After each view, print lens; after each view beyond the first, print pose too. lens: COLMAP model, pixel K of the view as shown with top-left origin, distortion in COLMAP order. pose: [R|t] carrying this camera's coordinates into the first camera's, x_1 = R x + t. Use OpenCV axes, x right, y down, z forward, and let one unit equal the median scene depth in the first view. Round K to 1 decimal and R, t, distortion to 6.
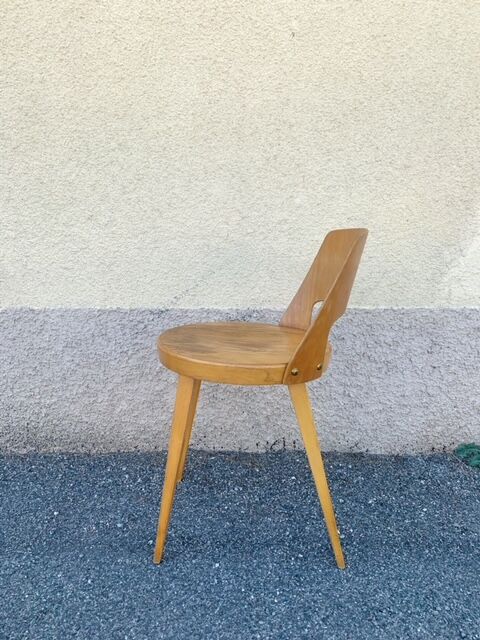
lens RADIAL K [[492.4, 0, 243.0], [0, 492.4, 316.8], [0, 0, 1]] dist [0.014376, -0.022524]
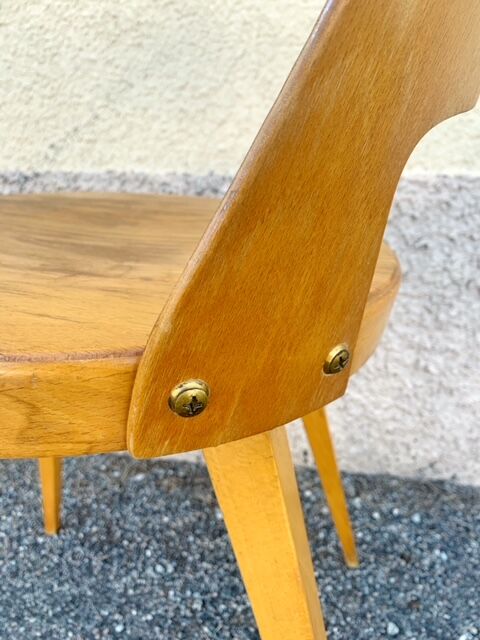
lens RADIAL K [[492.4, 0, 244.7], [0, 492.4, 323.2], [0, 0, 1]] dist [0.014376, -0.022524]
pose [[0.993285, 0.041326, -0.108065, 0.097352], [-0.020776, 0.982559, 0.184787, 0.034541], [0.113817, -0.181301, 0.976819, 0.556382]]
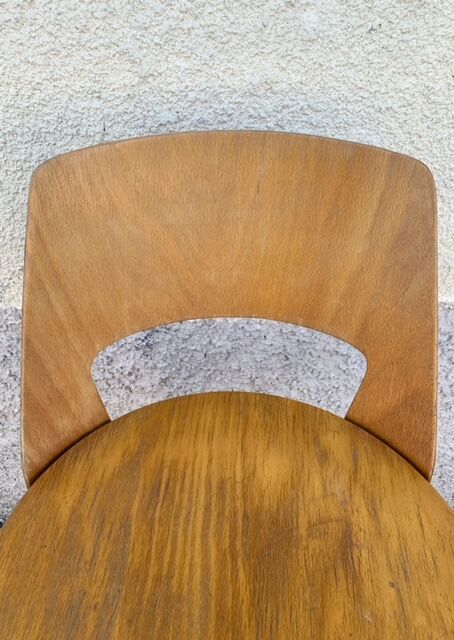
lens RADIAL K [[494.9, 0, 217.8], [0, 494.9, 316.9], [0, 0, 1]] dist [0.056230, -0.081744]
pose [[0.999976, -0.006856, -0.001088, 0.050324], [0.006595, 0.889263, 0.457349, -0.211813], [-0.002168, -0.457346, 0.889286, 0.623031]]
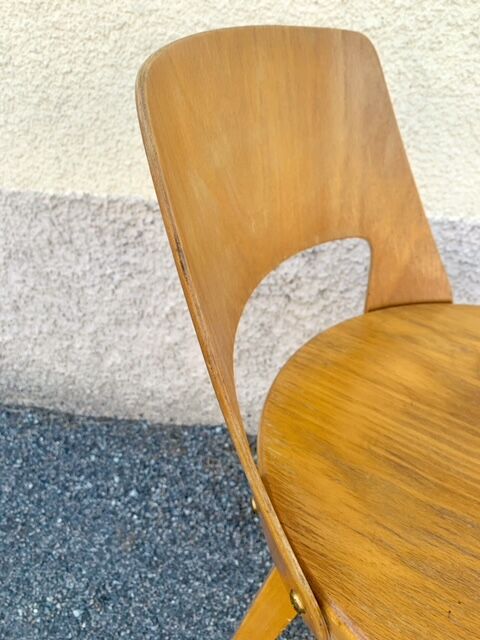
lens RADIAL K [[492.4, 0, 245.3], [0, 492.4, 318.5], [0, 0, 1]] dist [0.014376, -0.022524]
pose [[0.981980, 0.103257, -0.158282, 0.001669], [-0.032249, 0.916810, 0.398020, -0.111414], [0.186213, -0.385743, 0.903619, 0.530463]]
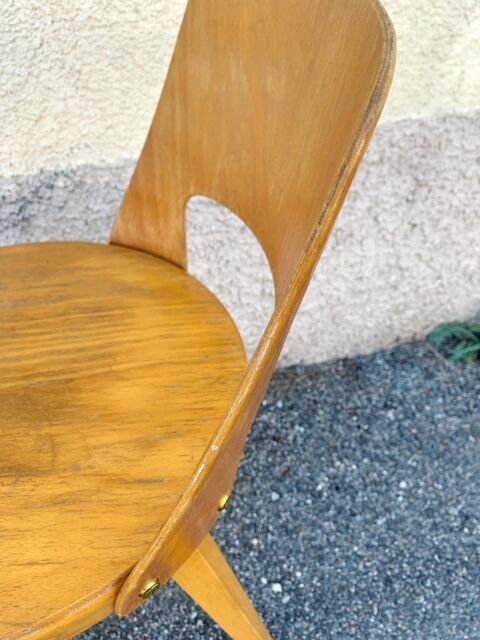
lens RADIAL K [[492.4, 0, 242.8], [0, 492.4, 318.3], [0, 0, 1]] dist [0.014376, -0.022524]
pose [[0.972249, -0.180338, 0.149028, 0.098375], [0.078604, 0.851795, 0.517945, -0.120402], [-0.220346, -0.491858, 0.842332, 0.540475]]
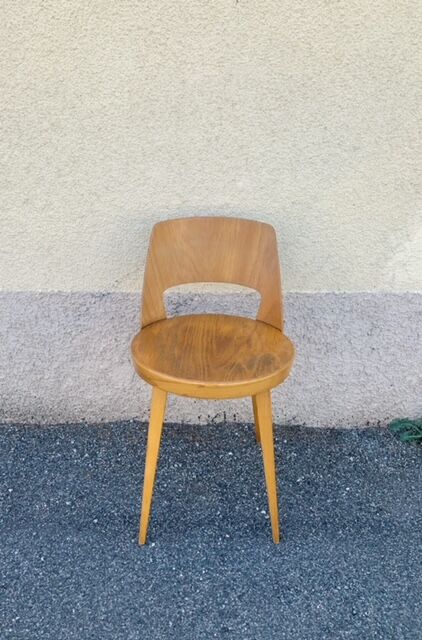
lens RADIAL K [[549.2, 0, 206.3], [0, 549.2, 315.5], [0, 0, 1]] dist [0.033925, -0.052901]
pose [[0.999915, 0.007915, -0.010375, 0.058177], [-0.005669, 0.979589, 0.200929, -0.199939], [0.011753, -0.200853, 0.979551, -0.105807]]
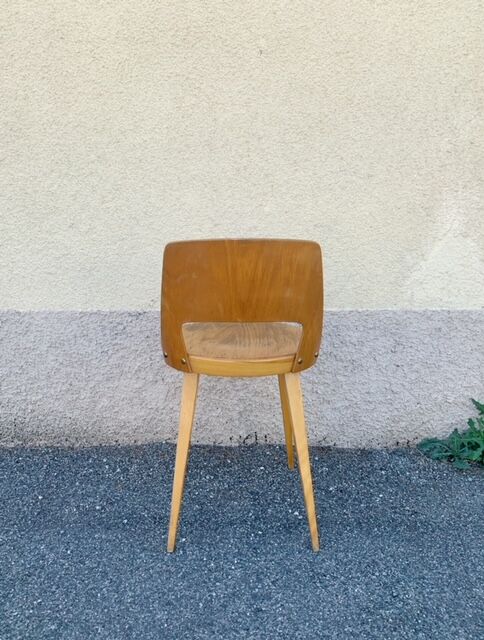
lens RADIAL K [[517.6, 0, 237.6], [0, 517.6, 330.2], [0, 0, 1]] dist [0.024050, -0.039062]
pose [[0.999925, -0.002184, -0.012082, 0.061335], [0.002322, 0.999932, 0.011421, 0.013009], [0.012056, -0.011448, 0.999862, -0.119209]]
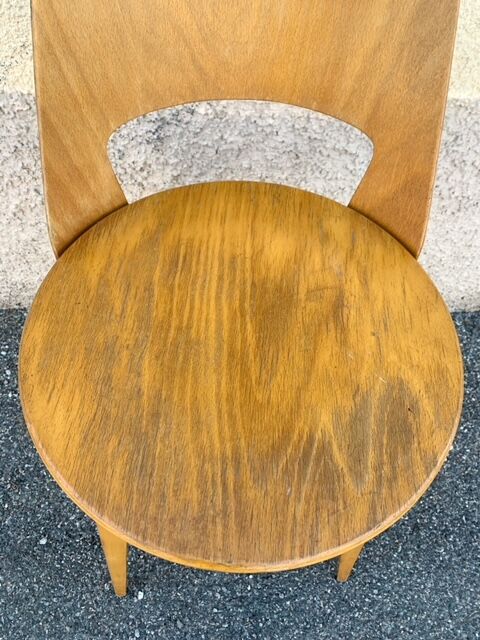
lens RADIAL K [[492.4, 0, 243.9], [0, 492.4, 316.8], [0, 0, 1]] dist [0.014376, -0.022524]
pose [[0.999194, 0.005006, 0.039835, 0.045675], [-0.032357, 0.687778, 0.725200, -0.198058], [-0.023767, -0.725904, 0.687385, 0.584778]]
